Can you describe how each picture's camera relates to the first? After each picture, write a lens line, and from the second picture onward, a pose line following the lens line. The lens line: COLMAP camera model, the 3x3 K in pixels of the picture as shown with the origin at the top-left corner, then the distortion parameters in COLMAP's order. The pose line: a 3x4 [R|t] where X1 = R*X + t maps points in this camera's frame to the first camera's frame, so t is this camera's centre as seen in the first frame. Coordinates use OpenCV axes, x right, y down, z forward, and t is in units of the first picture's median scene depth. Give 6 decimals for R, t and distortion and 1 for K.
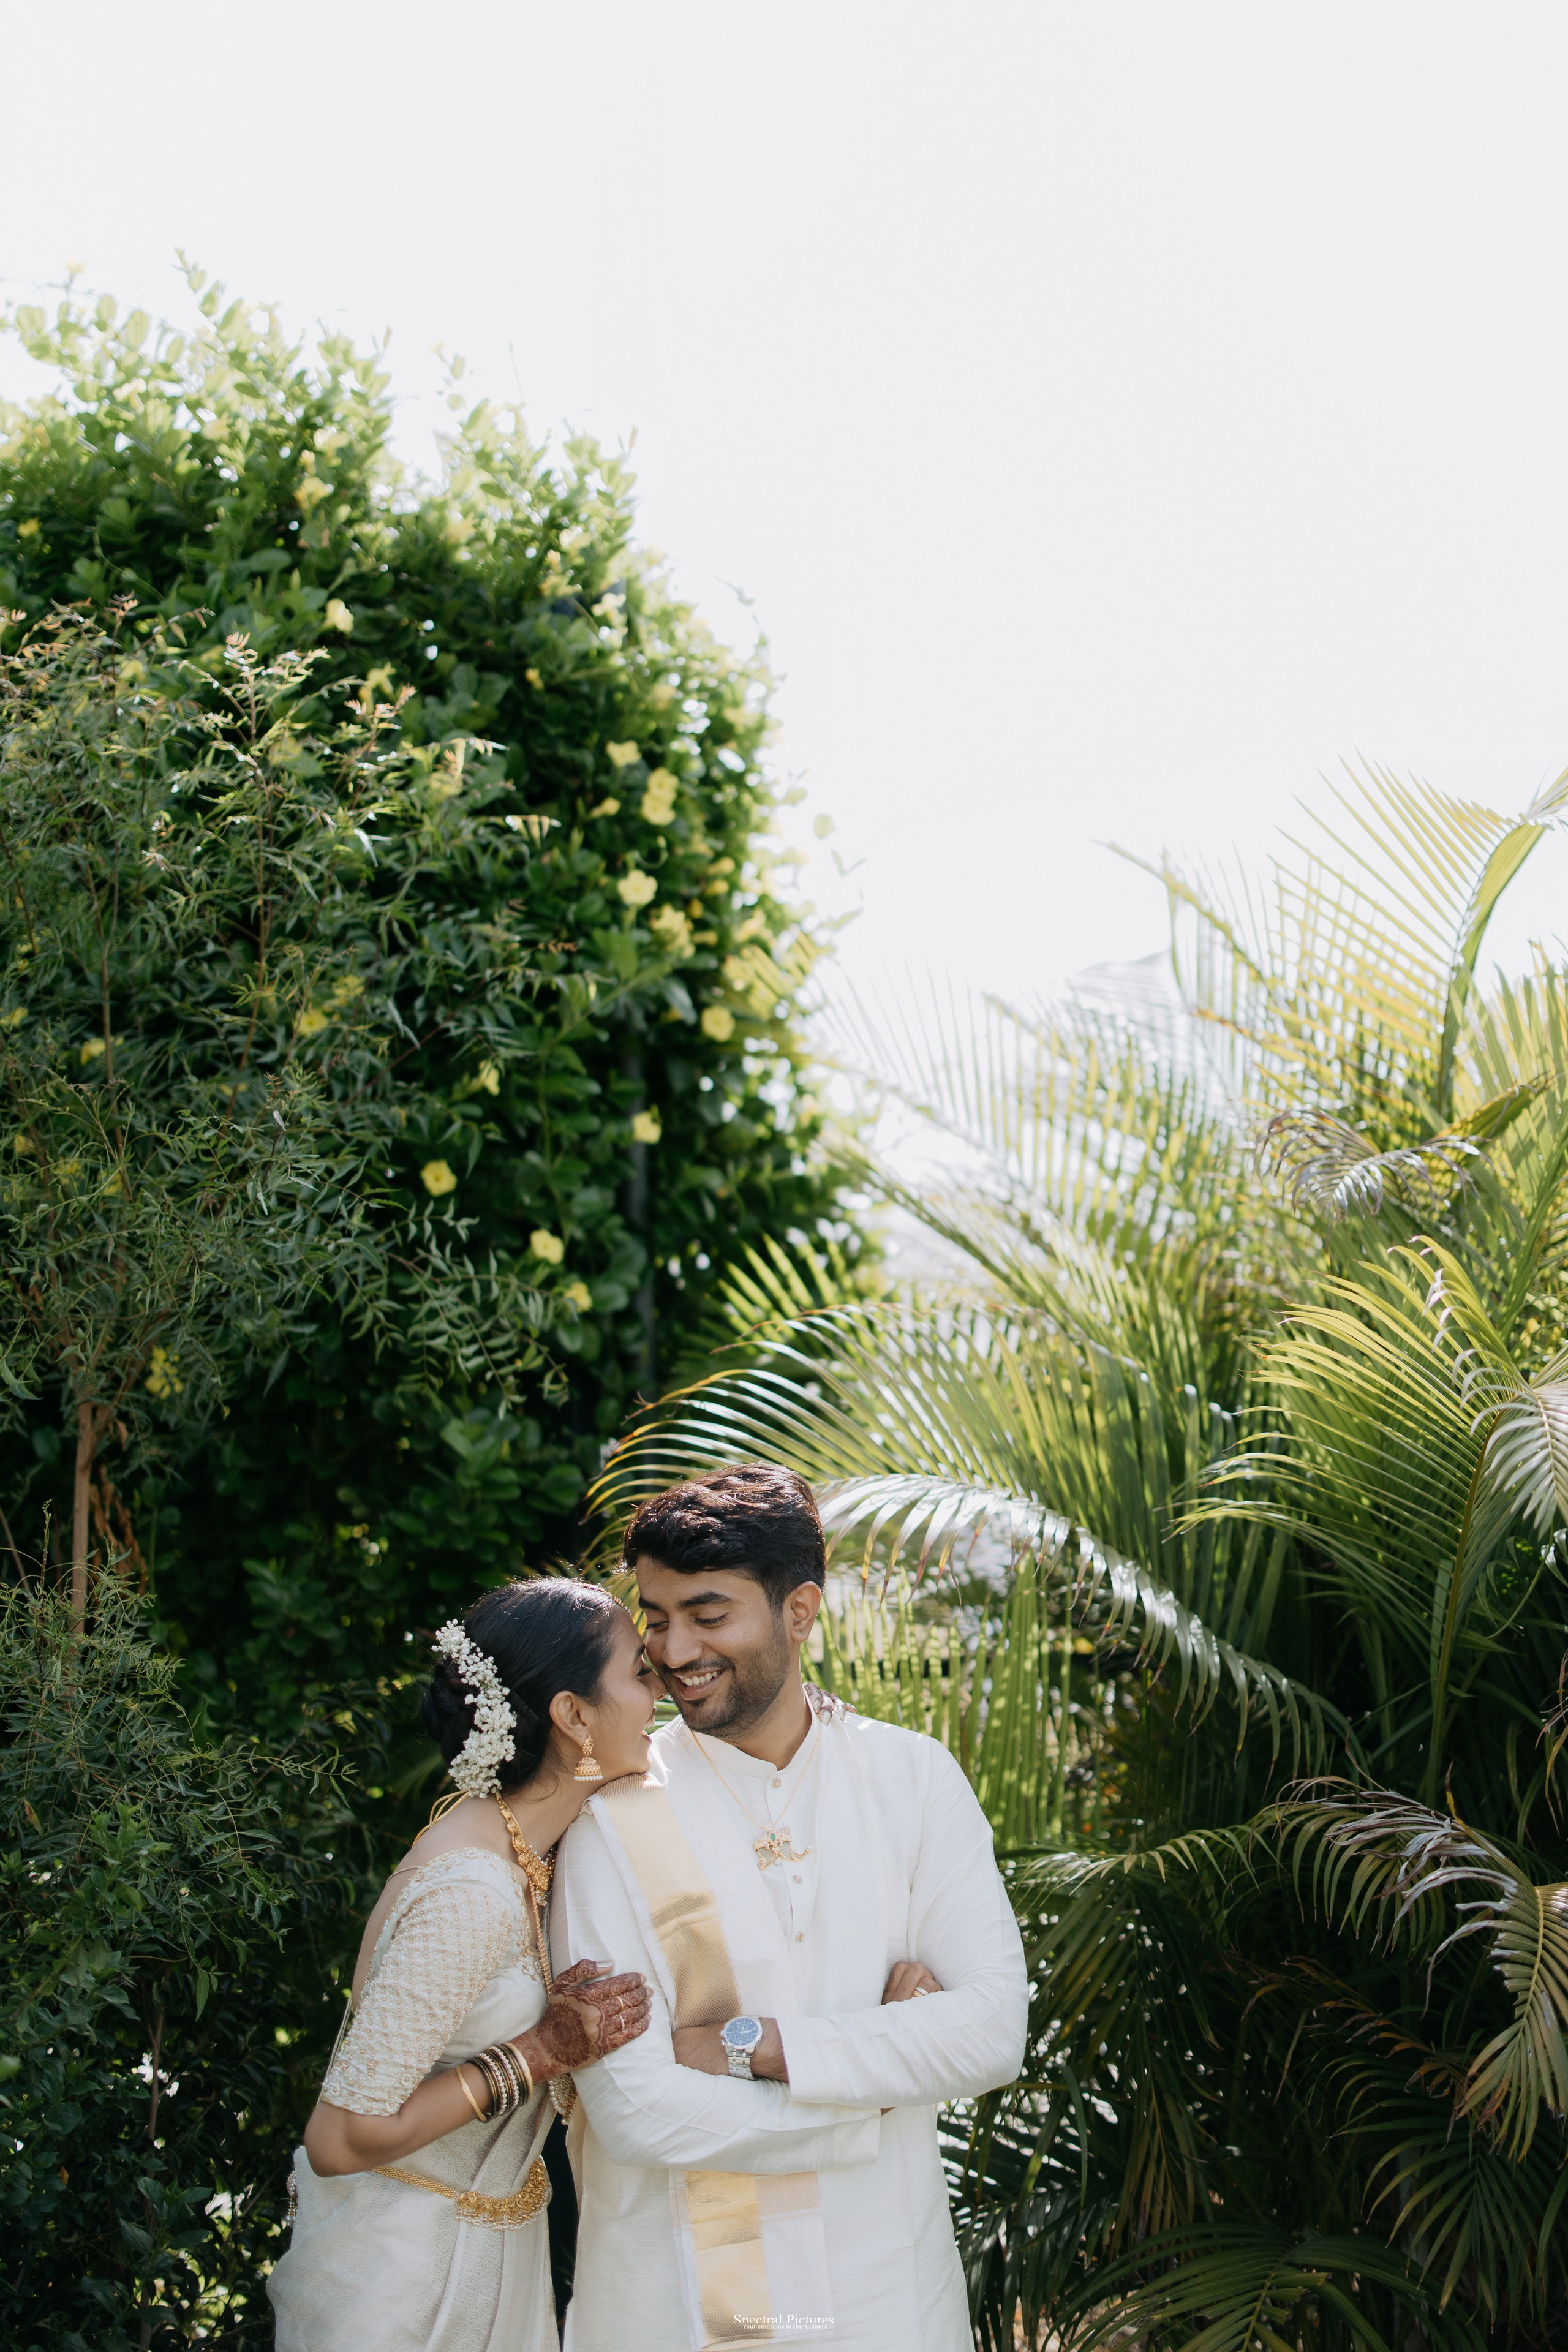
lens RADIAL K [[4330.7, 0, 784.0], [0, 4330.7, 1176.0], [0, 0, 1]] dist [-0.002396, -0.114347]
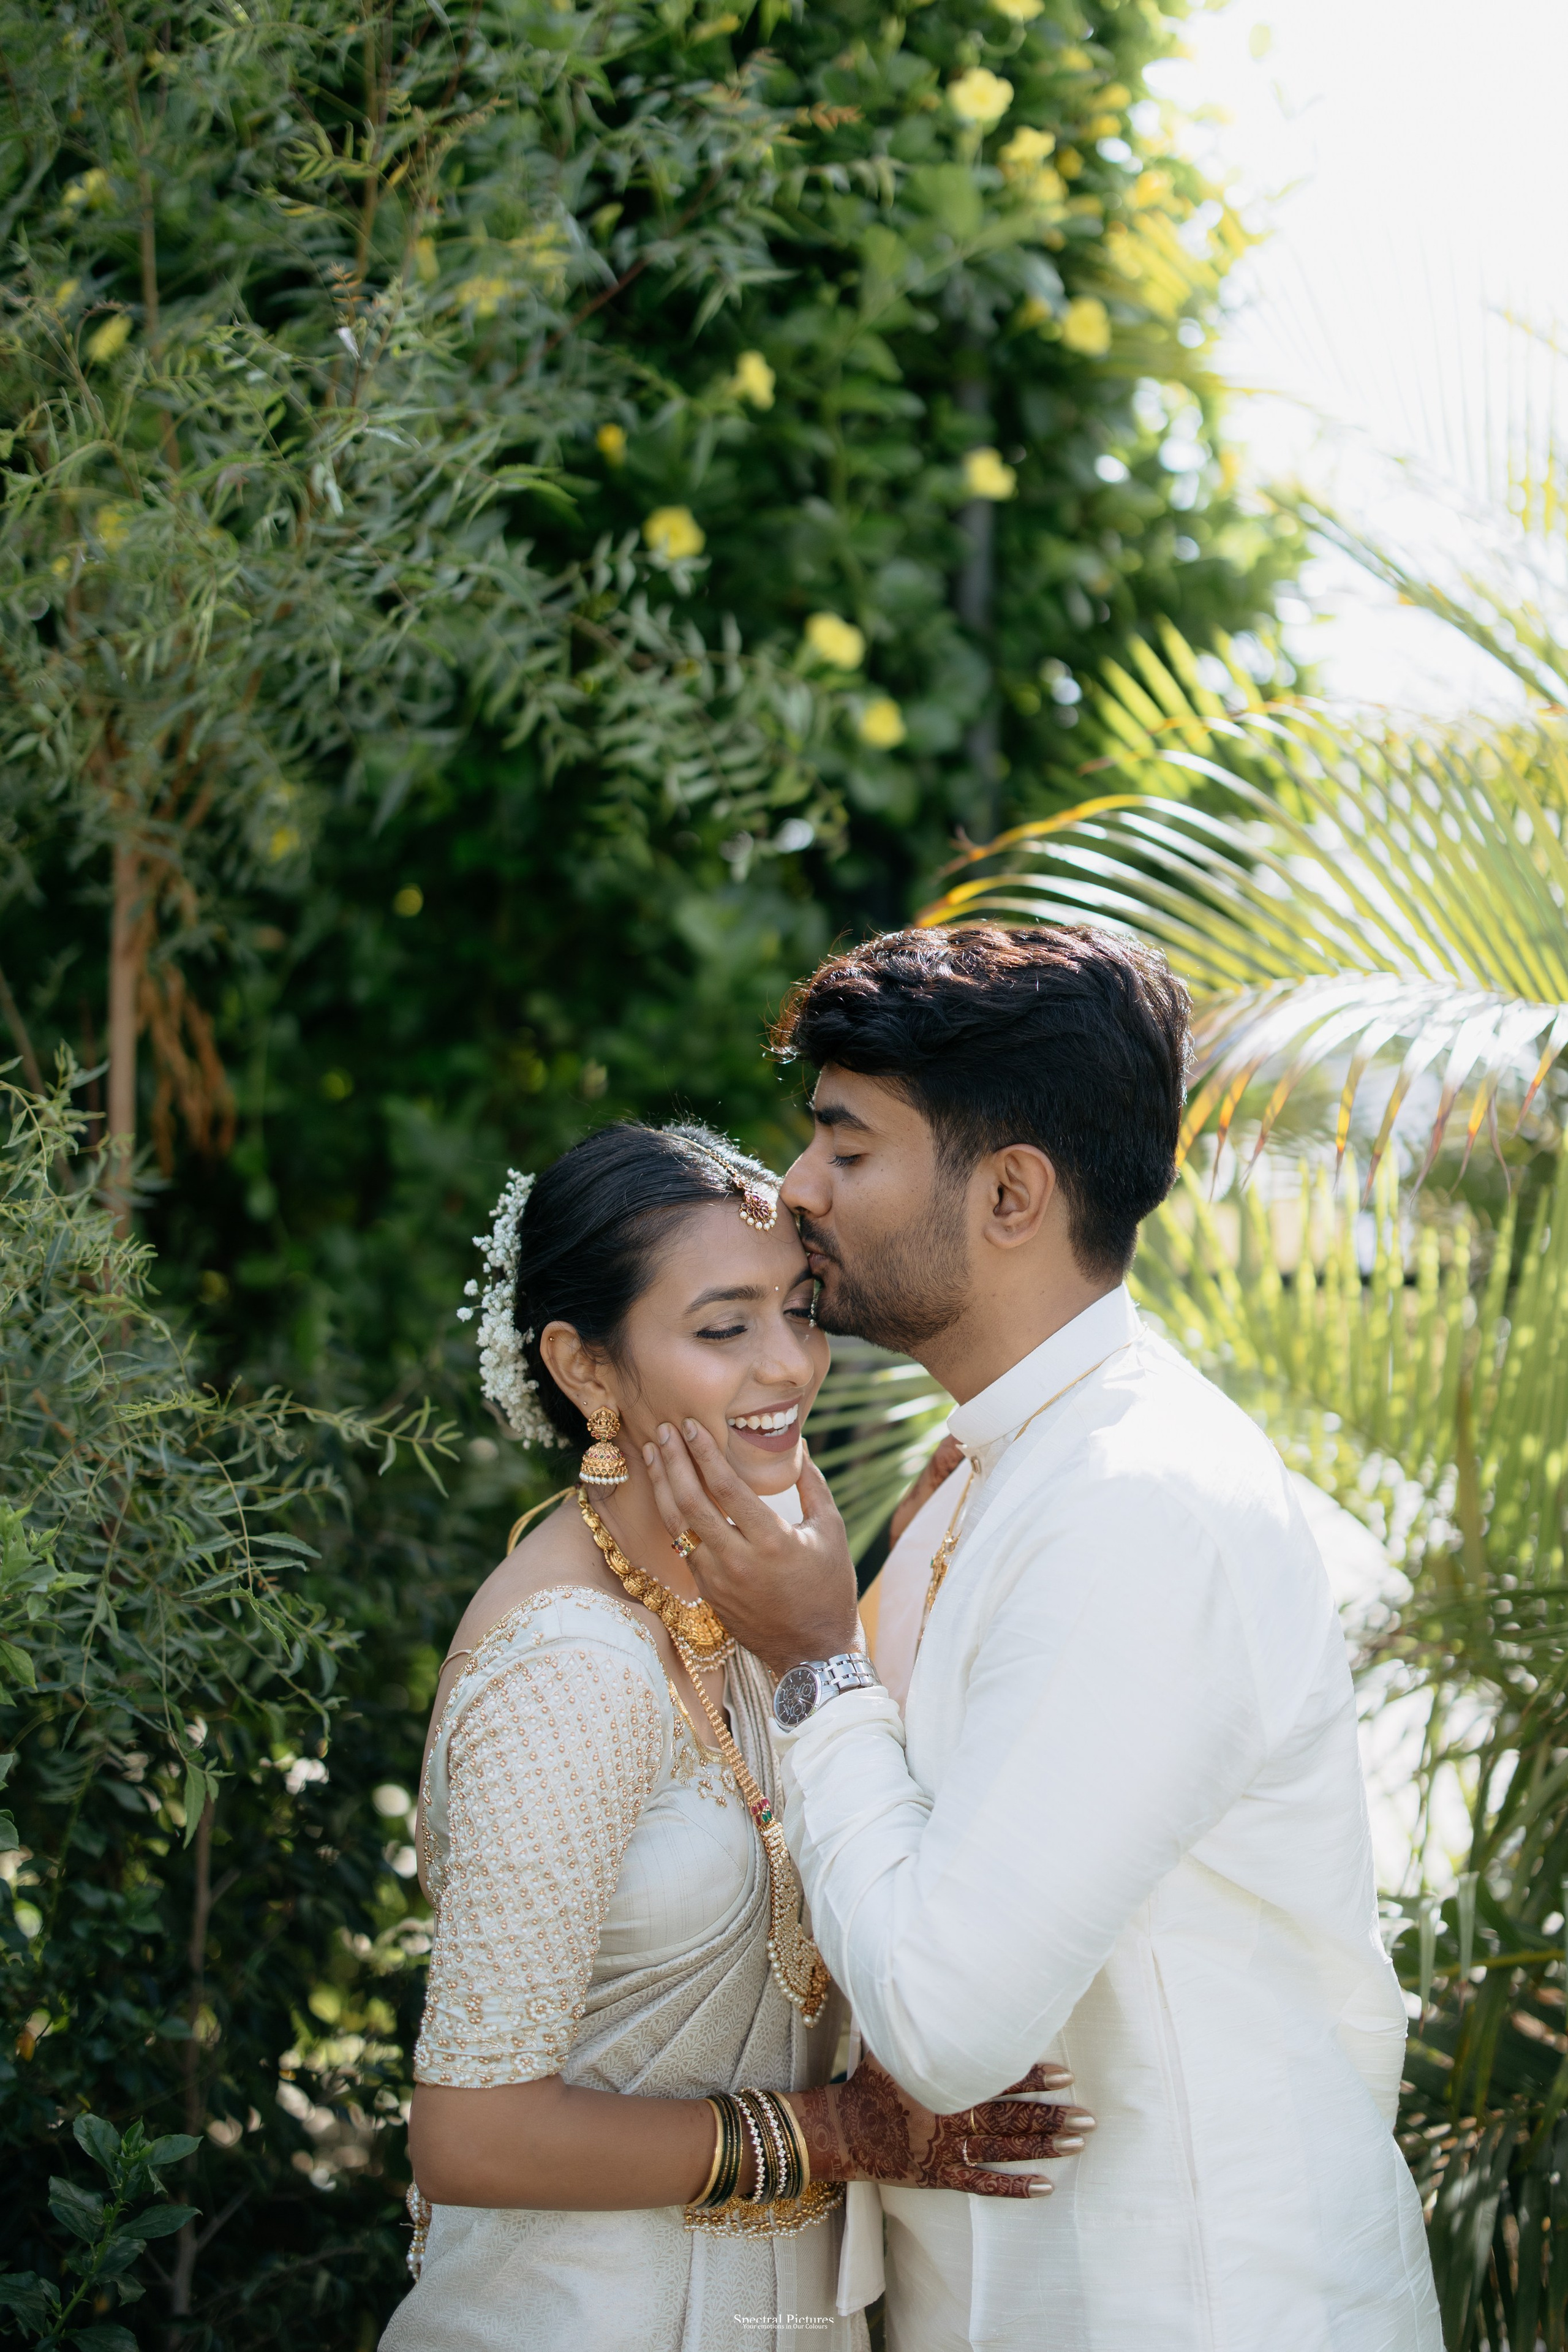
lens RADIAL K [[4330.7, 0, 784.0], [0, 4330.7, 1176.0], [0, 0, 1]] dist [-0.002396, -0.114347]
pose [[0.996200, 0.024496, -0.083583, -0.004558], [-0.015856, 0.994605, 0.102512, 0.029013], [0.085643, -0.100797, 0.991214, 0.318482]]
